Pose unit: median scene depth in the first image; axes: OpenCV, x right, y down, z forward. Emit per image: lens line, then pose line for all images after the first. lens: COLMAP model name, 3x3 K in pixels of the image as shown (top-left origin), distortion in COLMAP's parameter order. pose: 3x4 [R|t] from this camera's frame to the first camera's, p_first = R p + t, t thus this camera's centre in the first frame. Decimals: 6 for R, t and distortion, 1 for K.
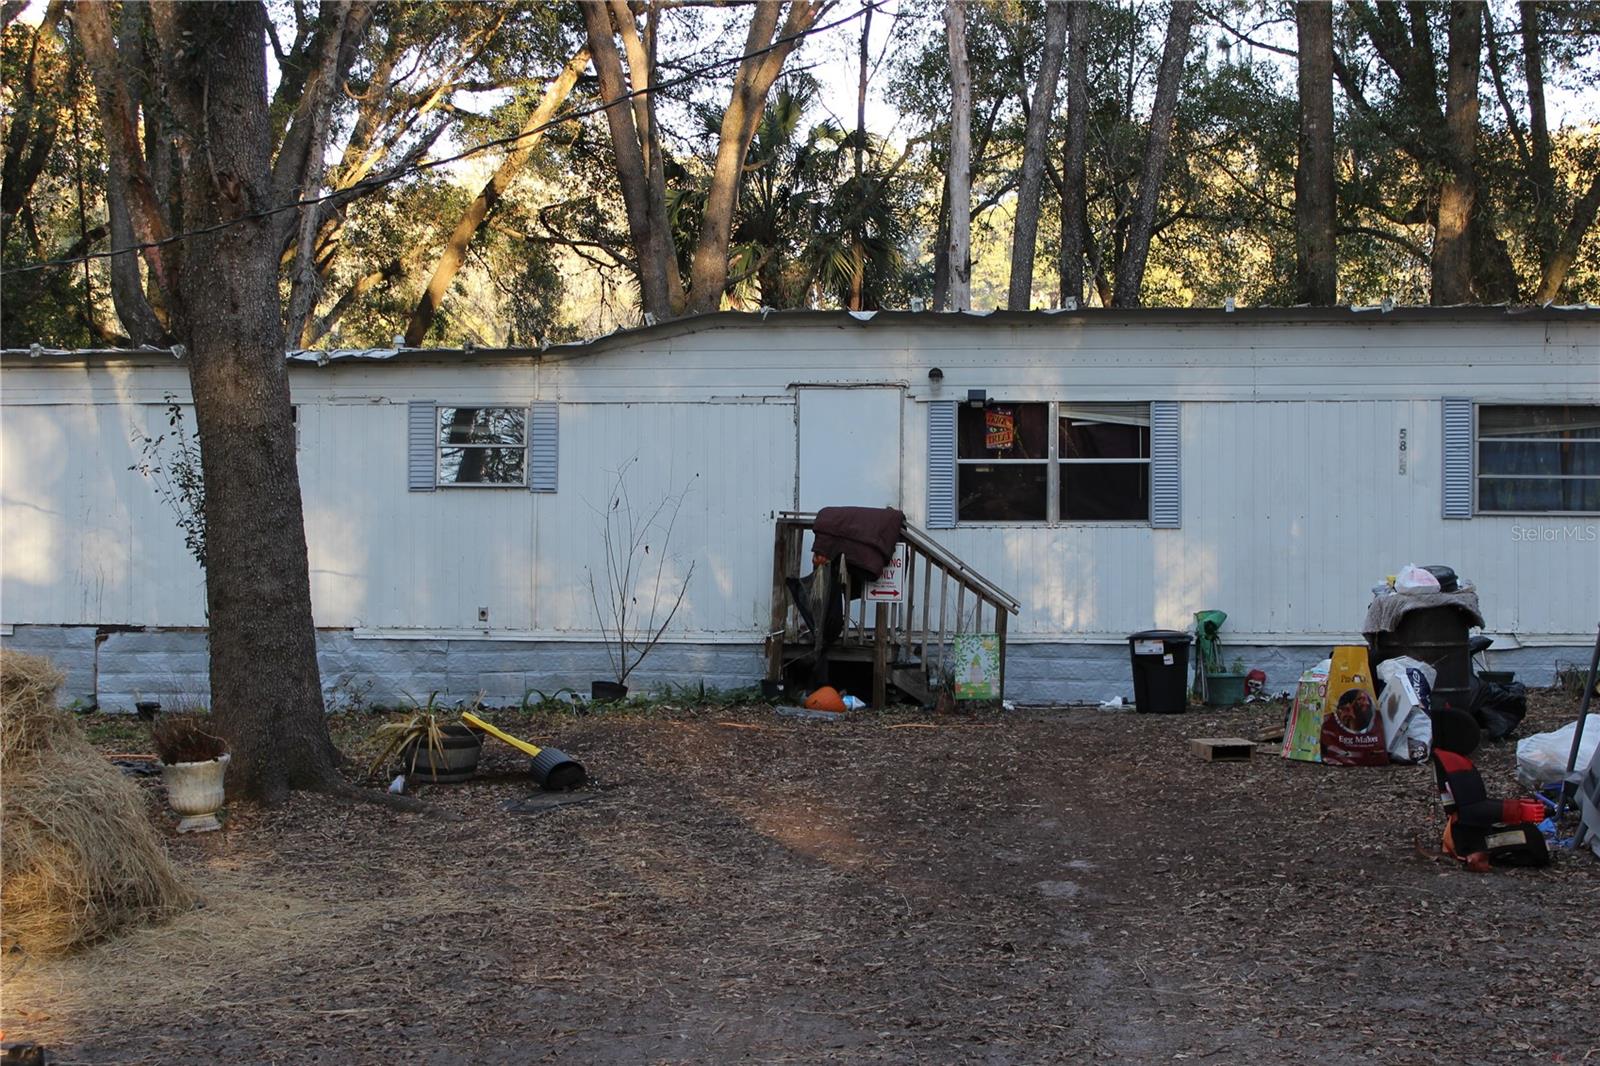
lens RADIAL K [[2520.8, 0, 800.0], [0, 2520.8, 533.0], [0, 0, 1]] dist [-0.004212, 0.037644]
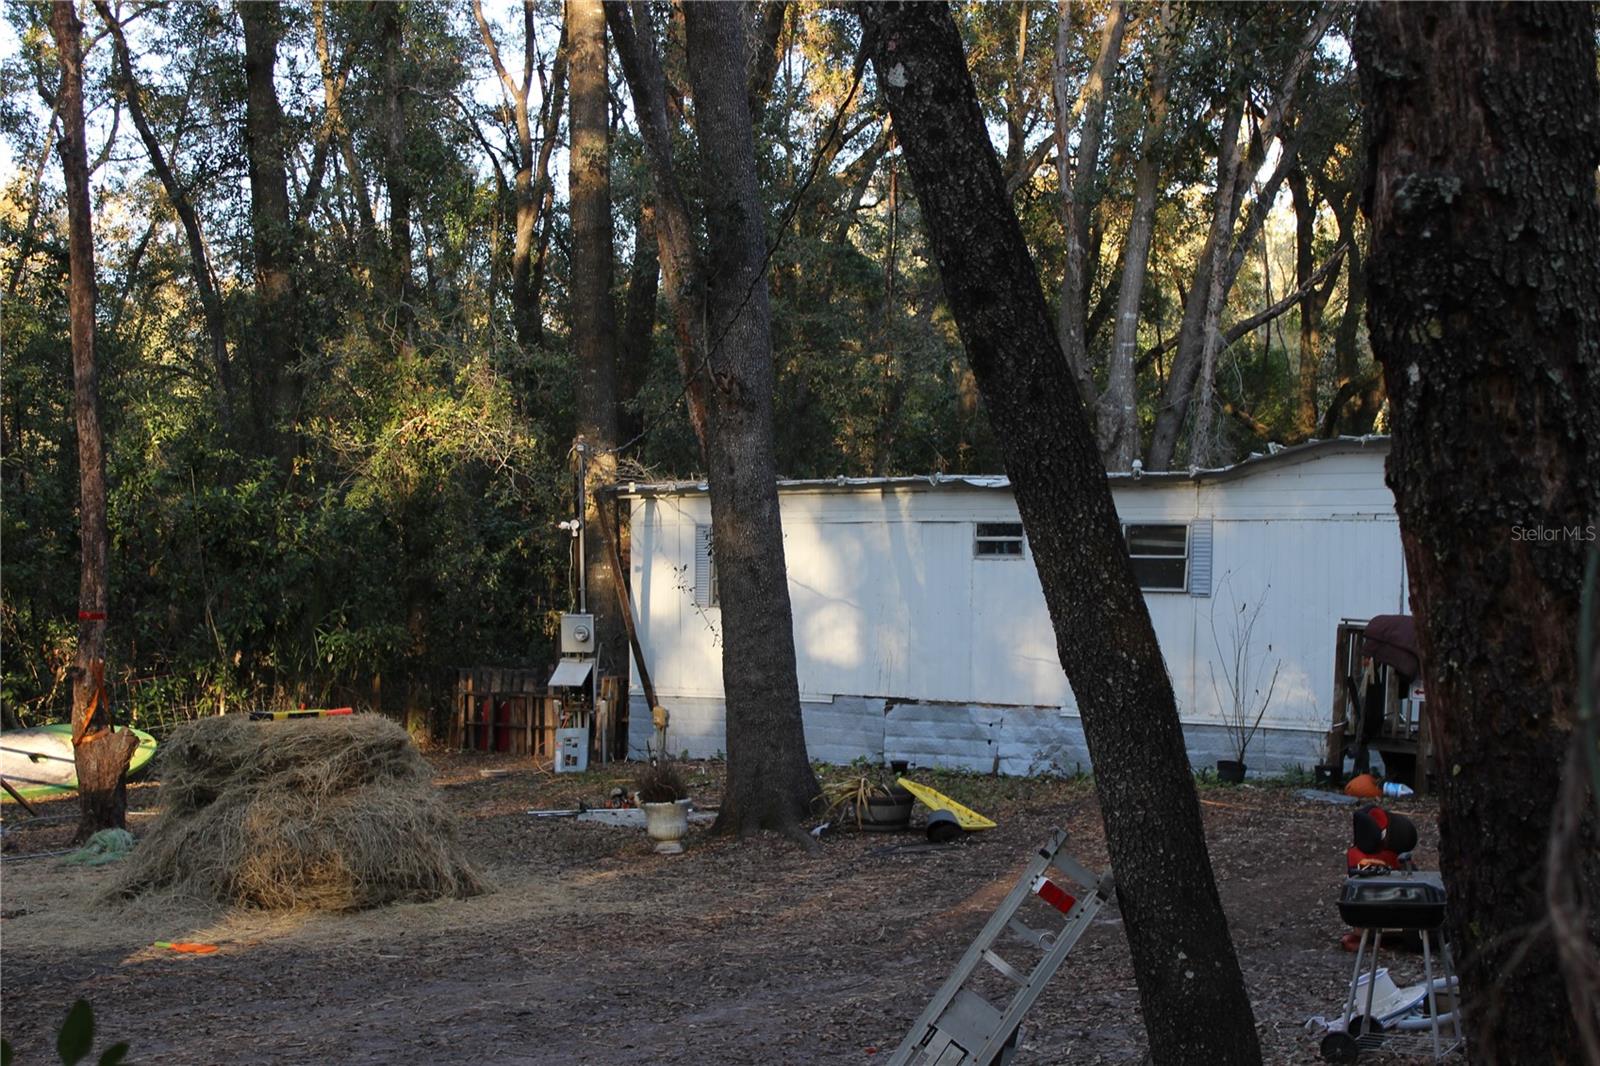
lens RADIAL K [[2520.8, 0, 800.0], [0, 2520.8, 533.0], [0, 0, 1]] dist [-0.004212, 0.037644]
pose [[0.834682, -0.002879, -0.550725, 0.414782], [-0.010126, 0.999737, -0.020574, -0.021121], [0.550639, 0.022750, 0.834433, -0.084328]]
